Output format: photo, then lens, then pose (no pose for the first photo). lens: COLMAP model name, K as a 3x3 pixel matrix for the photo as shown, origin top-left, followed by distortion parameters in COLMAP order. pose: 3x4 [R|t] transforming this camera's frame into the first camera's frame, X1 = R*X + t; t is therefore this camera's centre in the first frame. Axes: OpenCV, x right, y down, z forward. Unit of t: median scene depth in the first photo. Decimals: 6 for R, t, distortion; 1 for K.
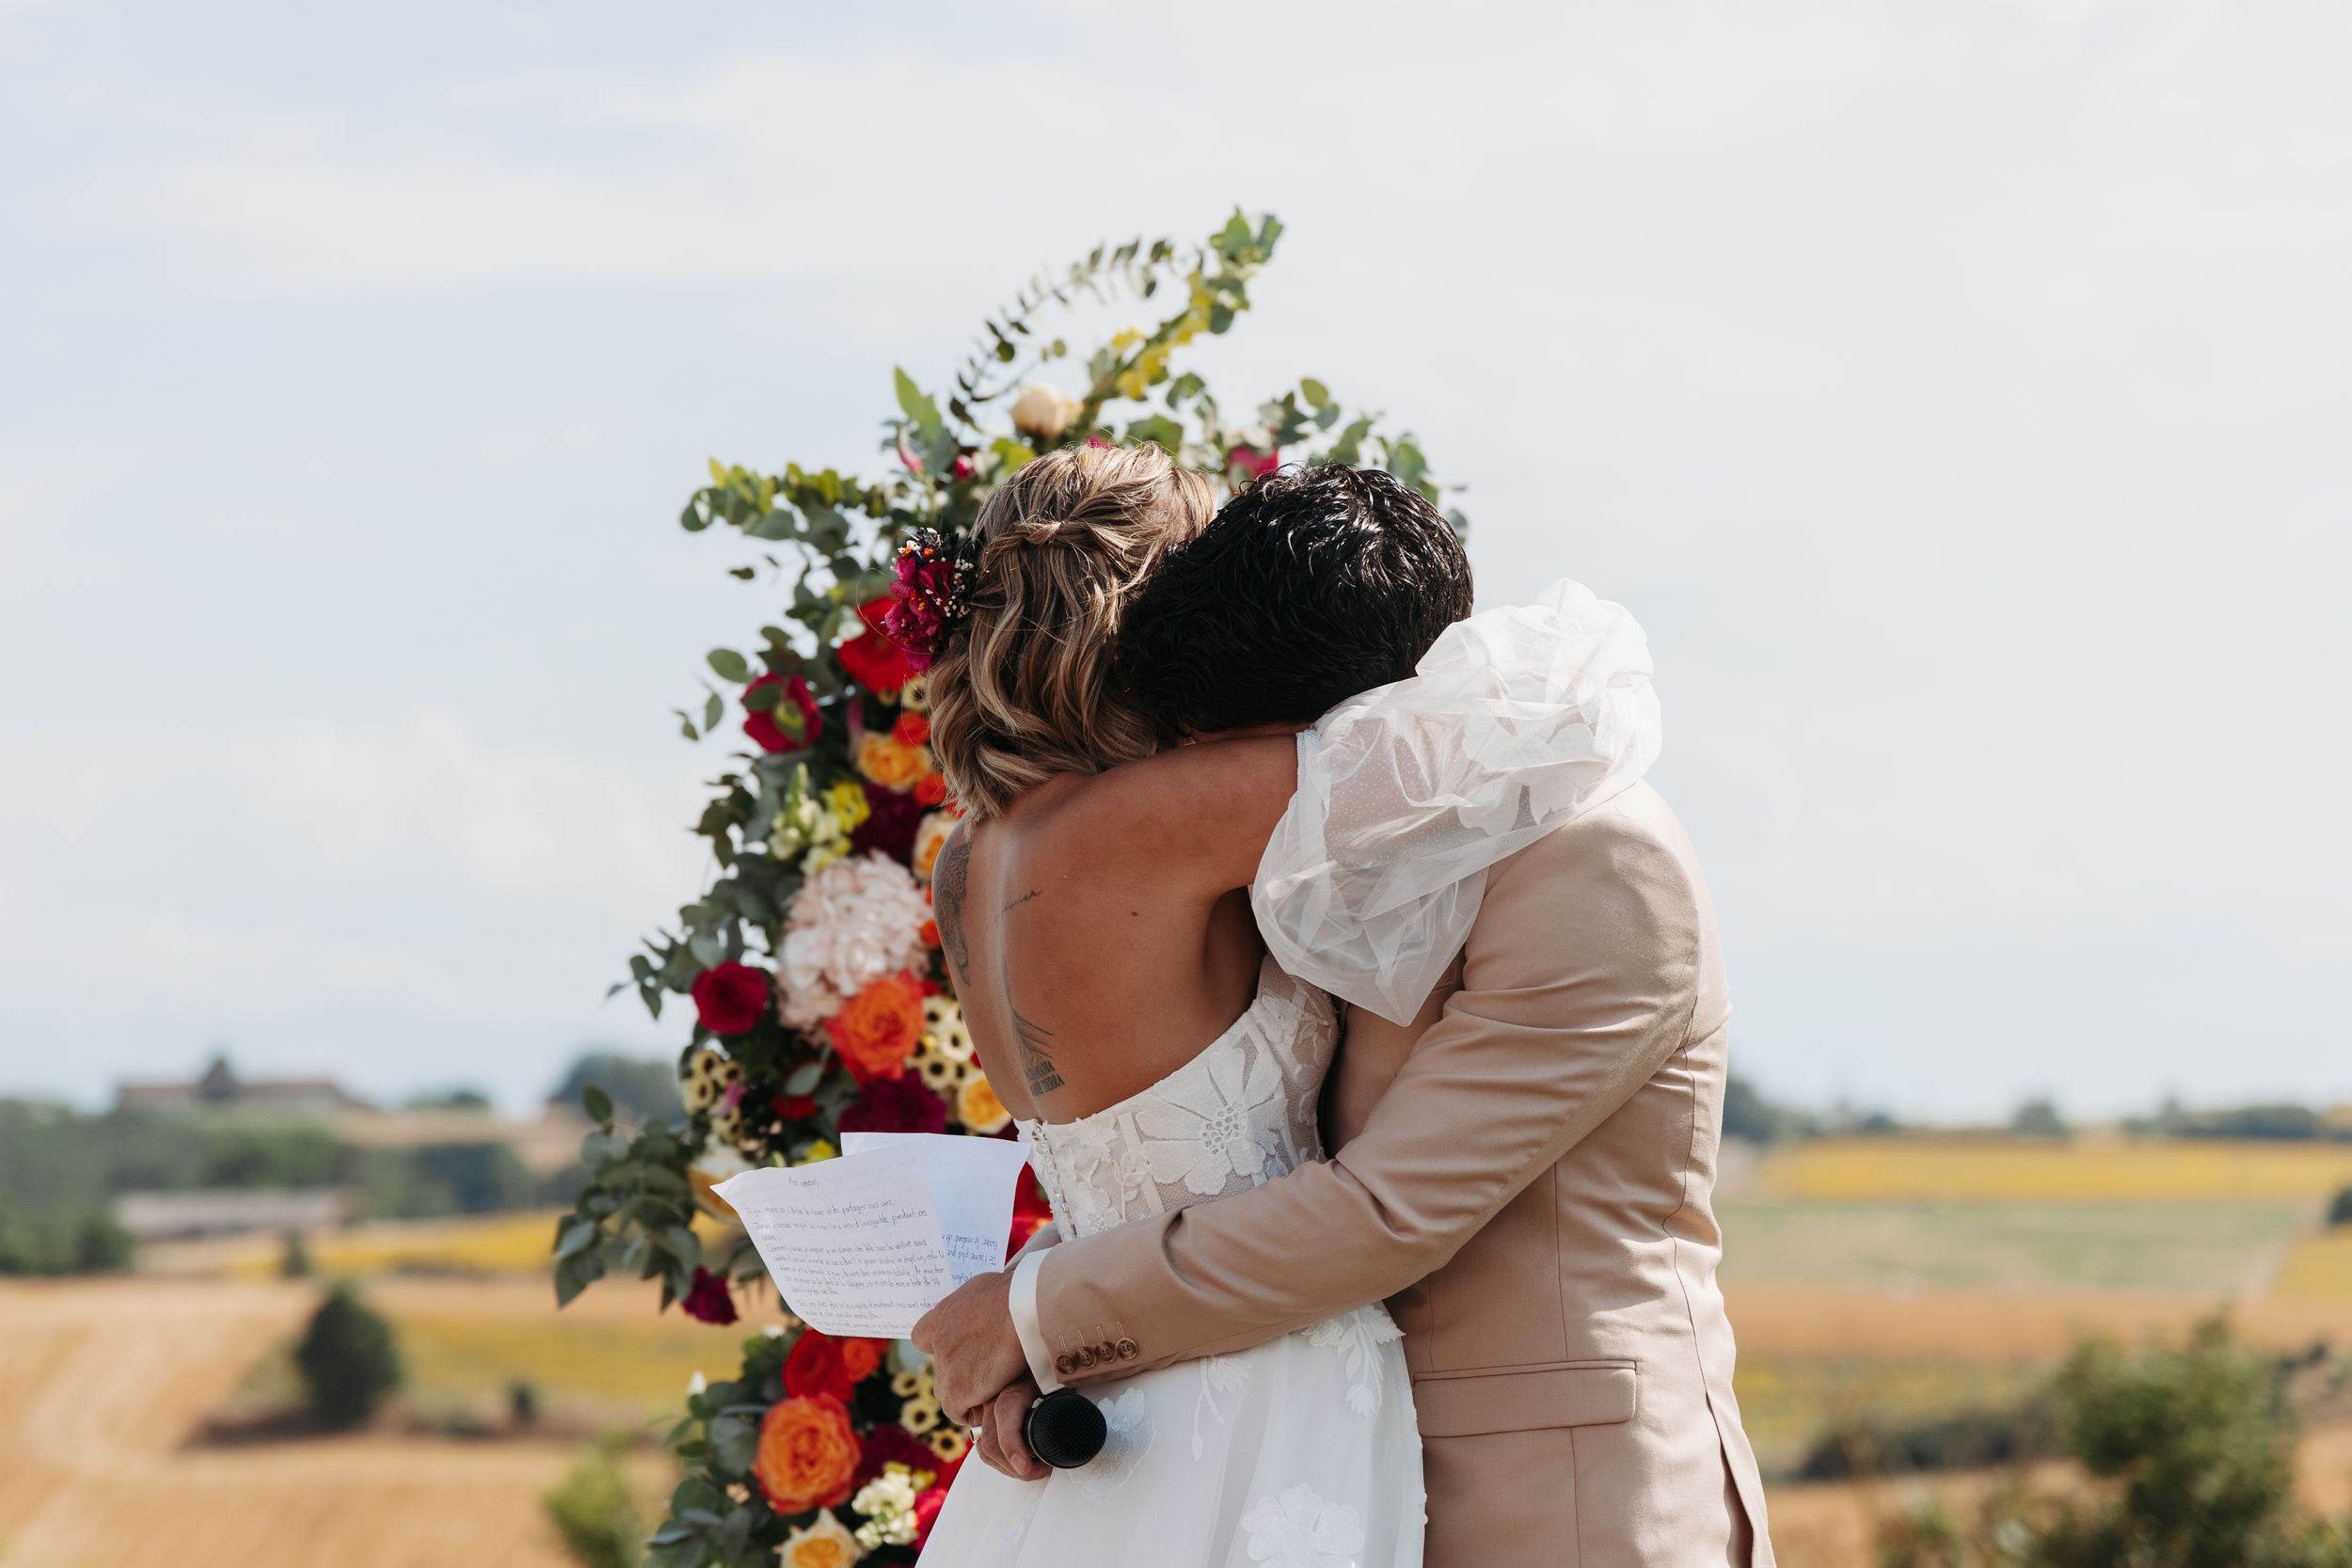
lens RADIAL K [[8302.1, 0, 1098.7], [0, 8302.1, 843.8], [0, 0, 1]] dist [0.097368, 0.000000]
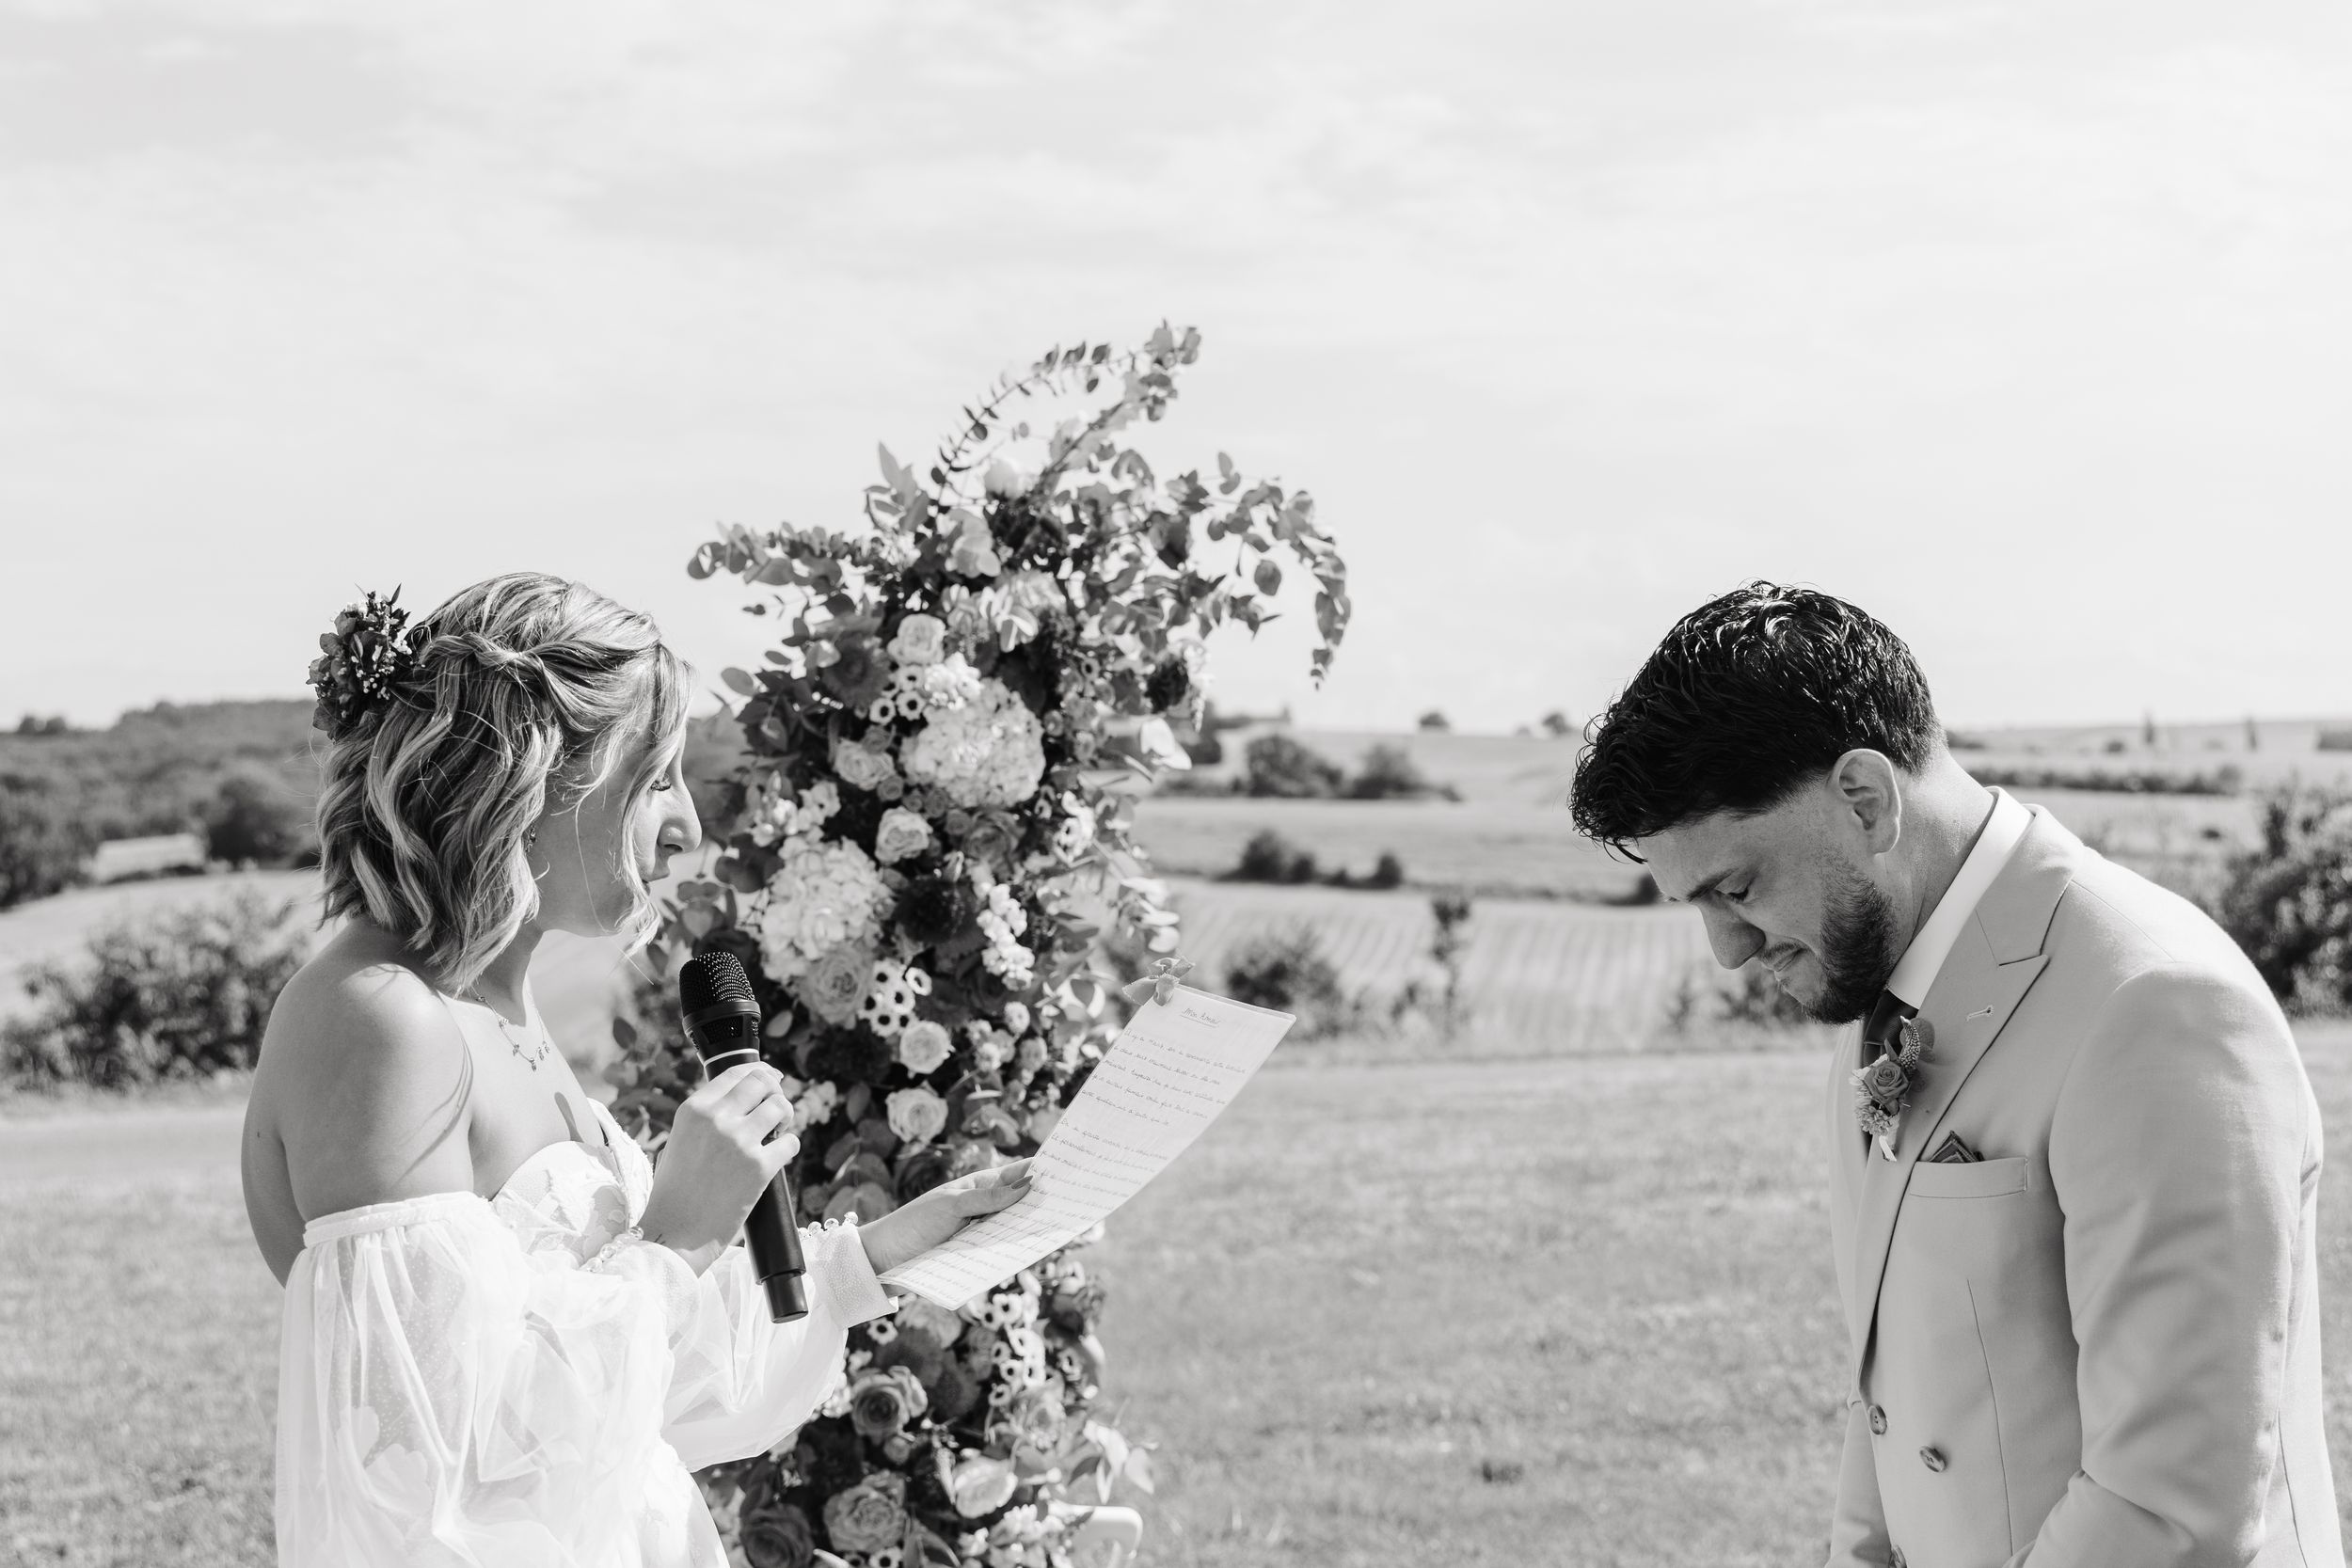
lens RADIAL K [[3706.3, 0, 1175.1], [0, 3706.3, 777.1], [0, 0, 1]] dist [0.043181, 0.000000]
pose [[0.997925, 0.017415, -0.061992, 0.055328], [-0.014451, 0.998745, 0.047946, -0.034776], [0.062749, -0.046950, 0.996924, 0.442625]]
